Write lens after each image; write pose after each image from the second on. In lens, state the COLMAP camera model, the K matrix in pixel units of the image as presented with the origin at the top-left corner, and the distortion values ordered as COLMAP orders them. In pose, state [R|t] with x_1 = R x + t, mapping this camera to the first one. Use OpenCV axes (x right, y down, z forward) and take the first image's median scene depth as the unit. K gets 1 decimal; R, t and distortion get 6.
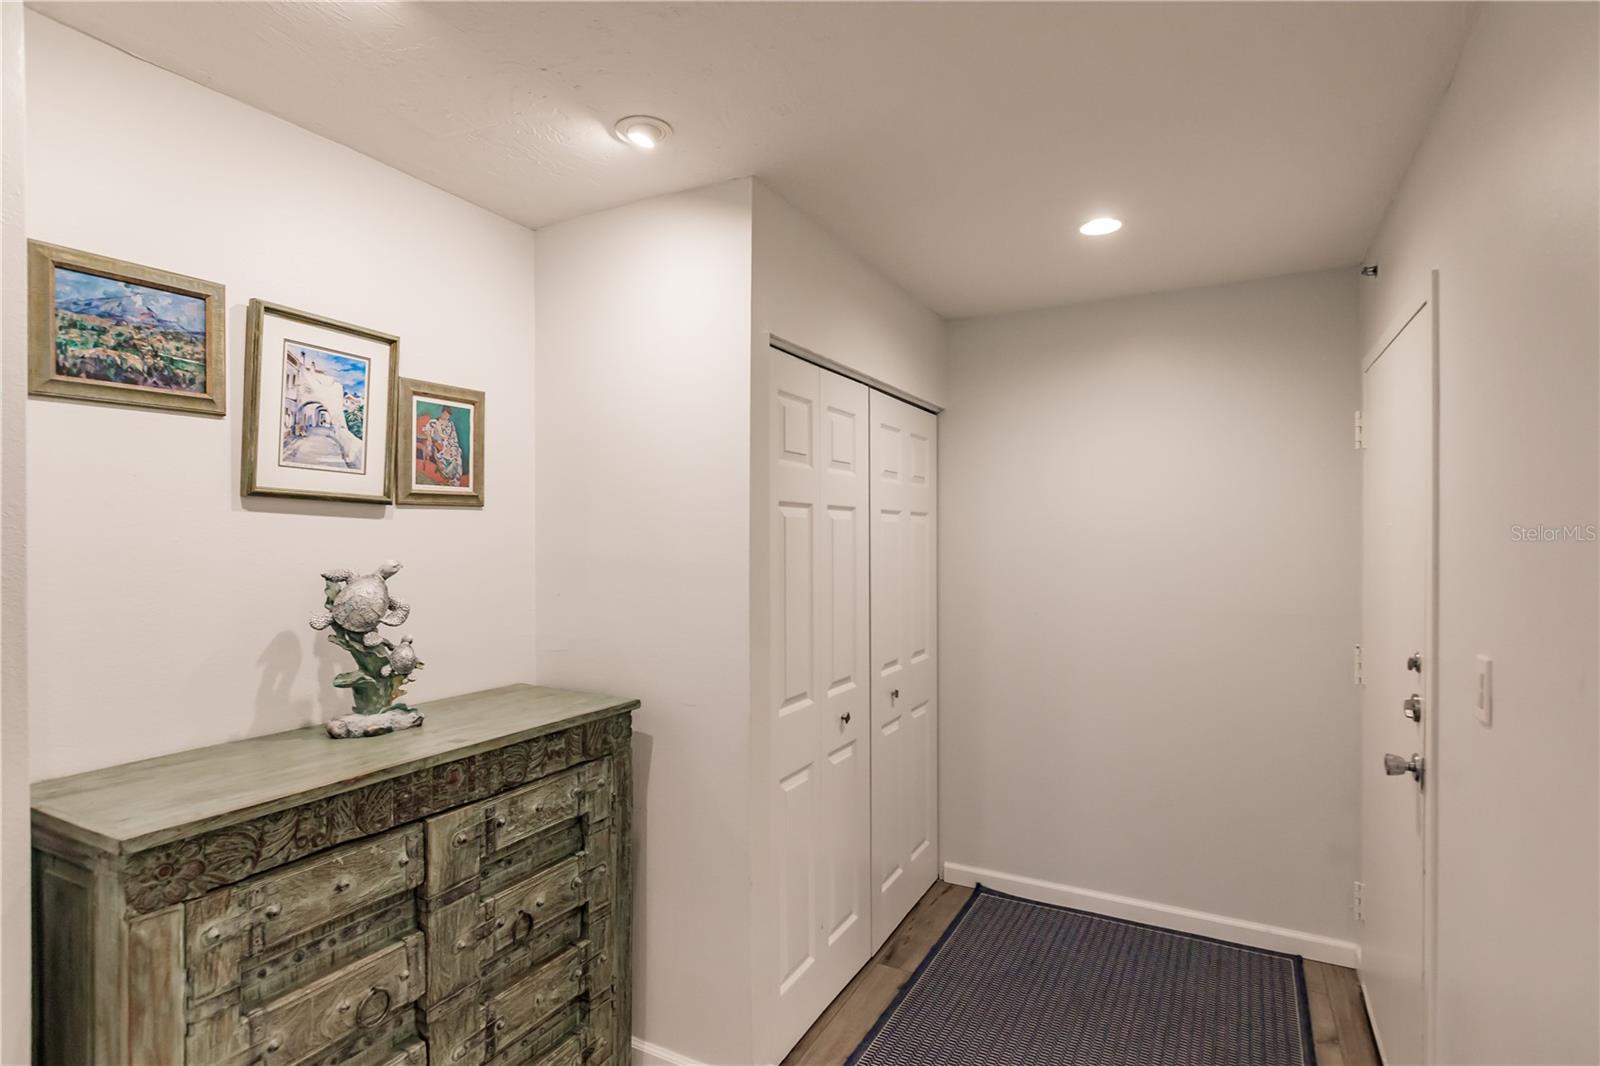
lens RADIAL K [[821.8, 0, 800.0], [0, 821.8, 533.0], [0, 0, 1]] dist [0.000883, 0.000211]
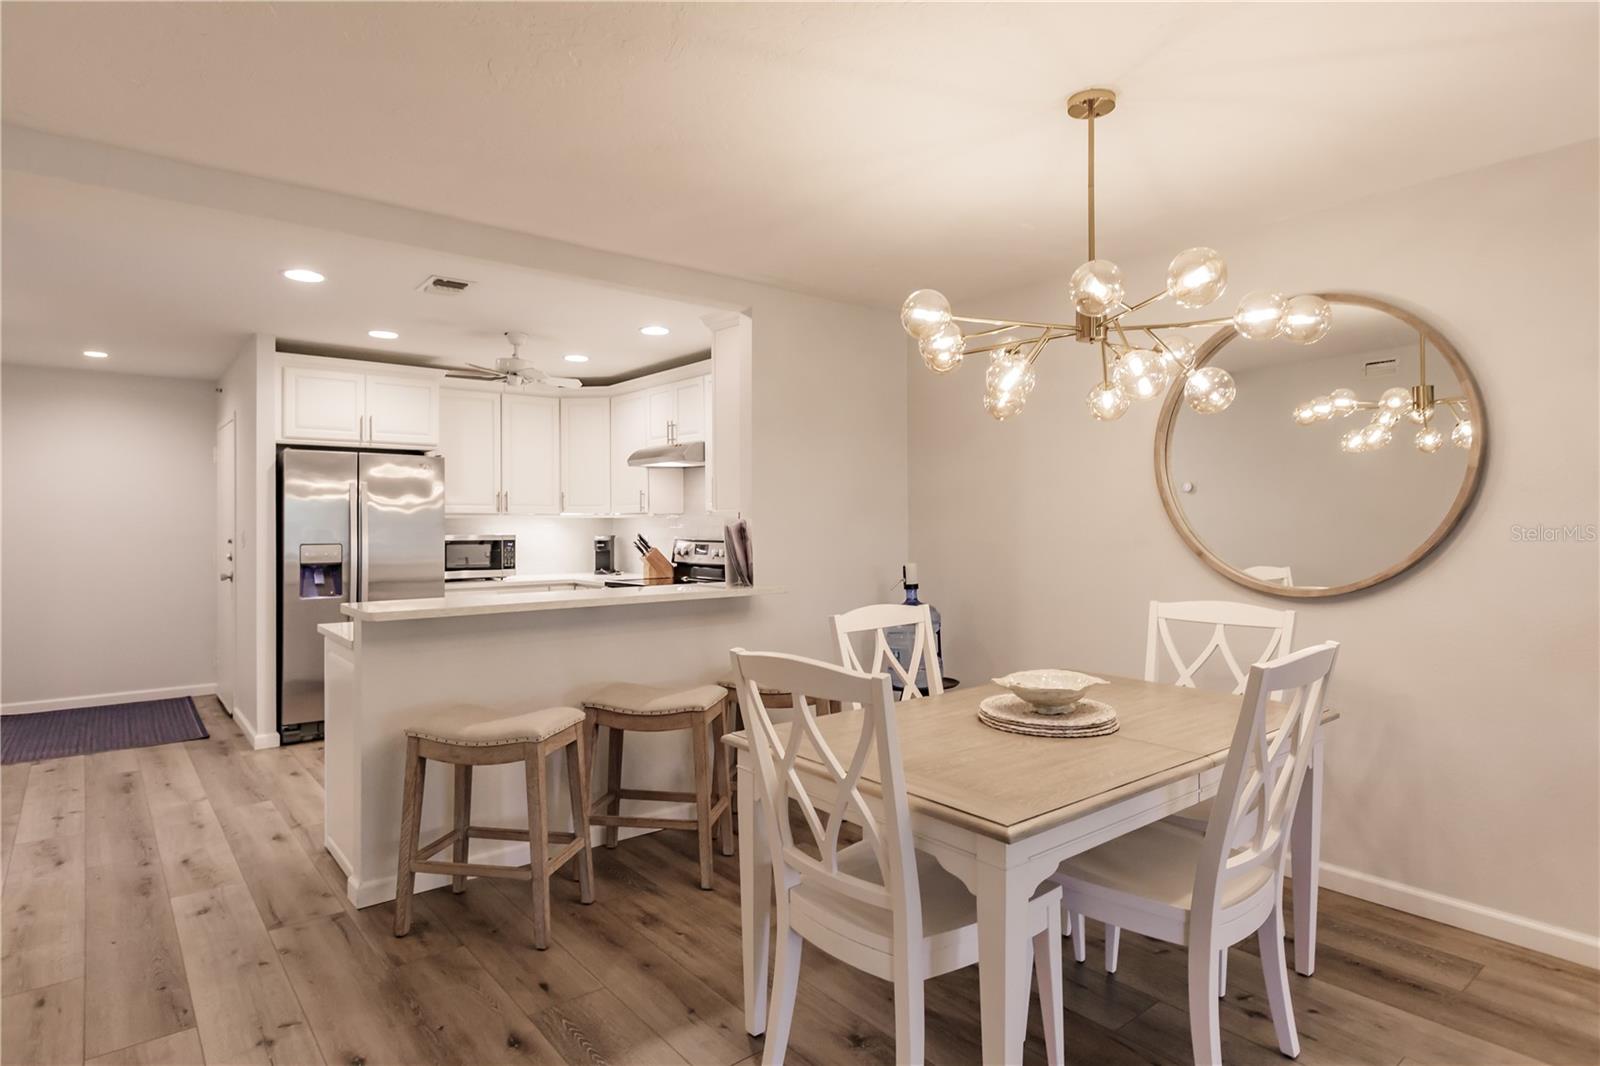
lens RADIAL K [[866.2, 0, 802.1], [0, 866.2, 518.6], [0, 0, 1]] dist [-0.047694, 0.019317]
pose [[0.384656, 0.004386, 0.923050, -1.223846], [0.008535, 0.999929, -0.008309, 0.117676], [-0.923021, 0.011075, 0.384591, -1.978479]]
